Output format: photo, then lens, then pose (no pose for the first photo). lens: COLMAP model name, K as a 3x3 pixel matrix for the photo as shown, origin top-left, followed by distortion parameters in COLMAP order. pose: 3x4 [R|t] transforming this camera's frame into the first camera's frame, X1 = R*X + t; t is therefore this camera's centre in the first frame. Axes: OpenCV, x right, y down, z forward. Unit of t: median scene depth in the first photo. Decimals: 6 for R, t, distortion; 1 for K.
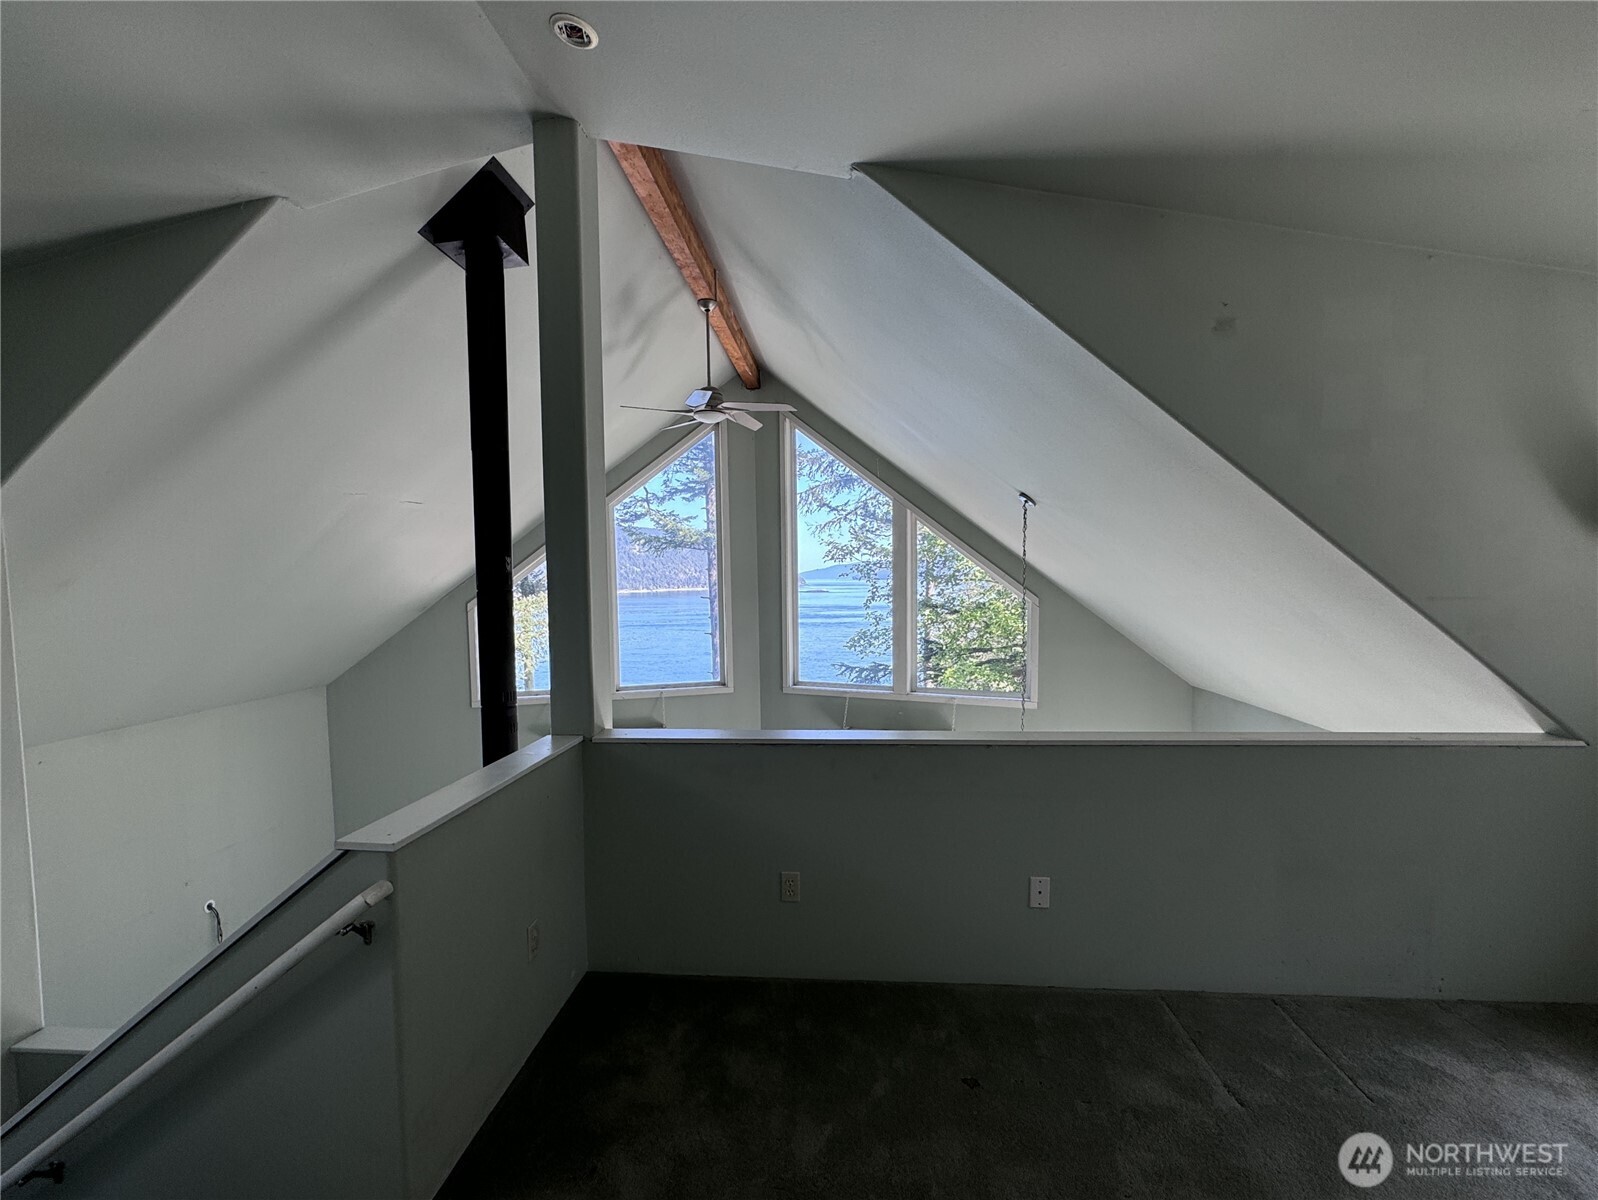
lens RADIAL K [[642.8, 0, 797.9], [0, 642.8, 607.5], [0, 0, 1]] dist [0.000624, 0.000040]
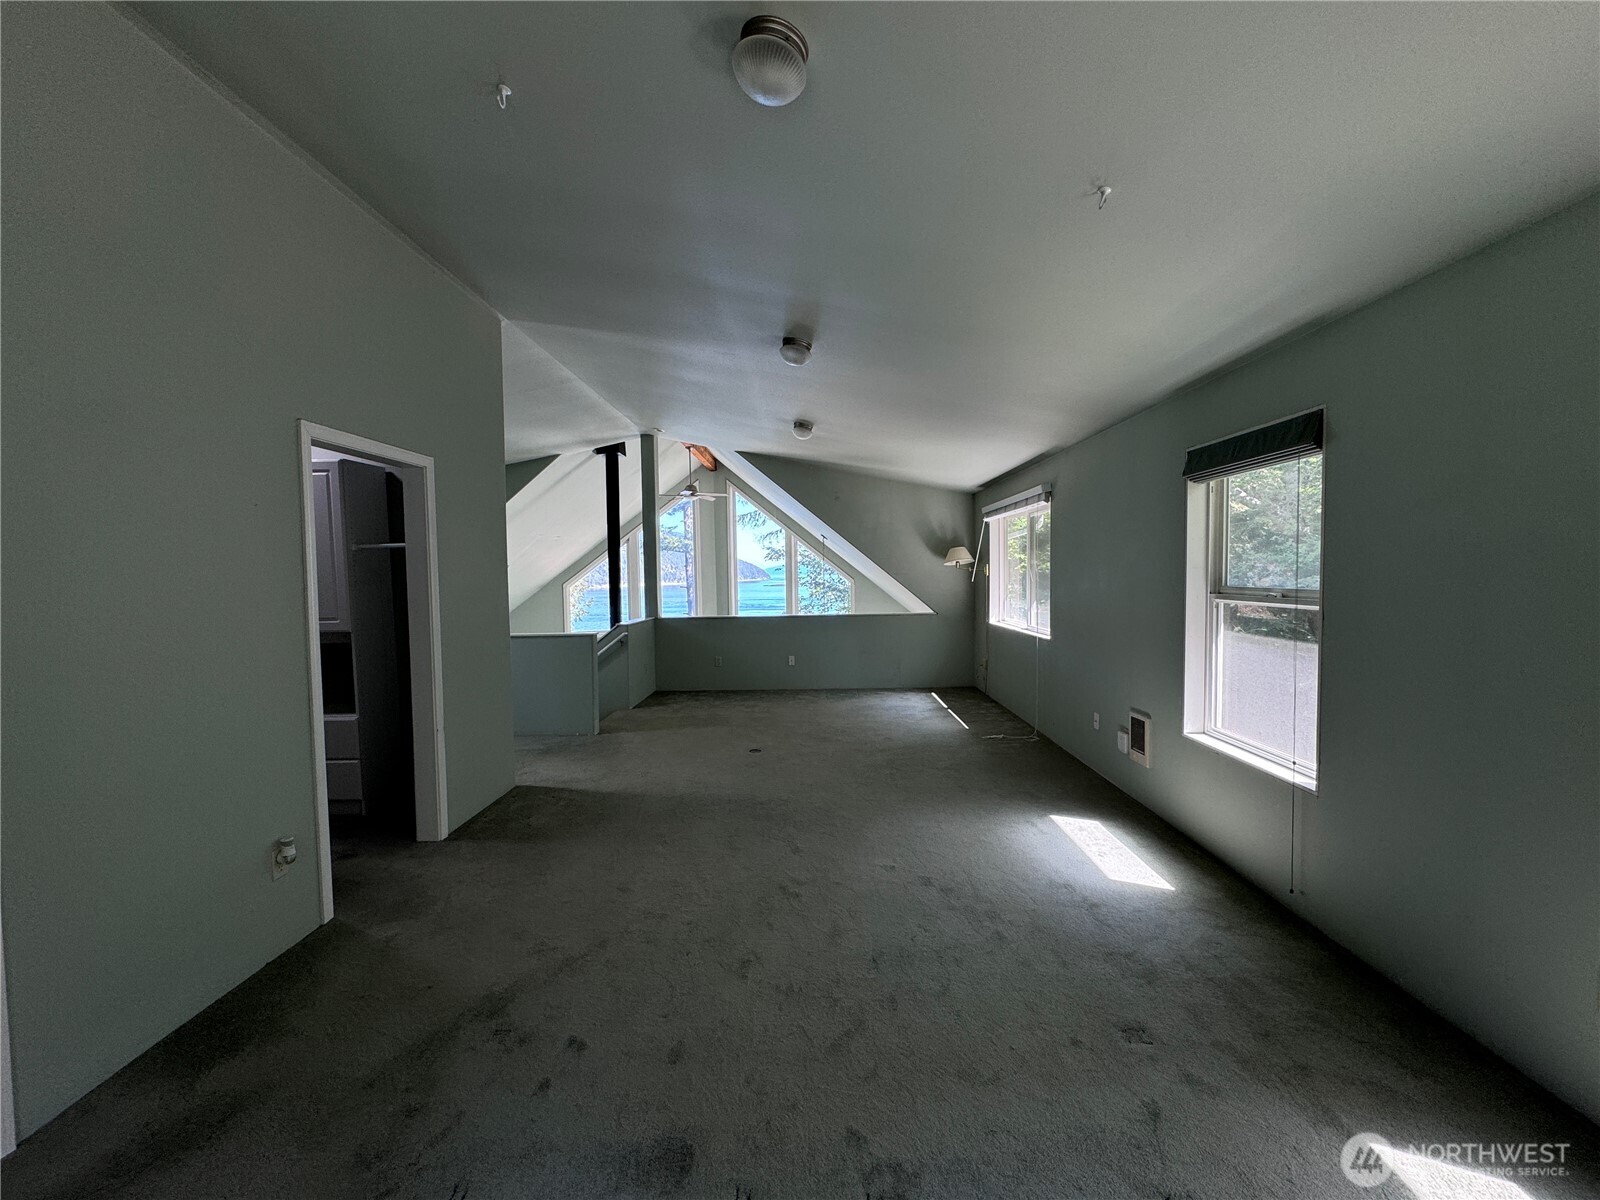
lens RADIAL K [[642.2, 0, 799.9], [0, 642.2, 602.0], [0, 0, 1]] dist [-0.000114, -0.000019]
pose [[0.999046, -0.005388, 0.043331, 0.054481], [0.005505, 0.999982, -0.002578, 0.028110], [-0.043316, 0.002814, 0.999057, -0.475566]]
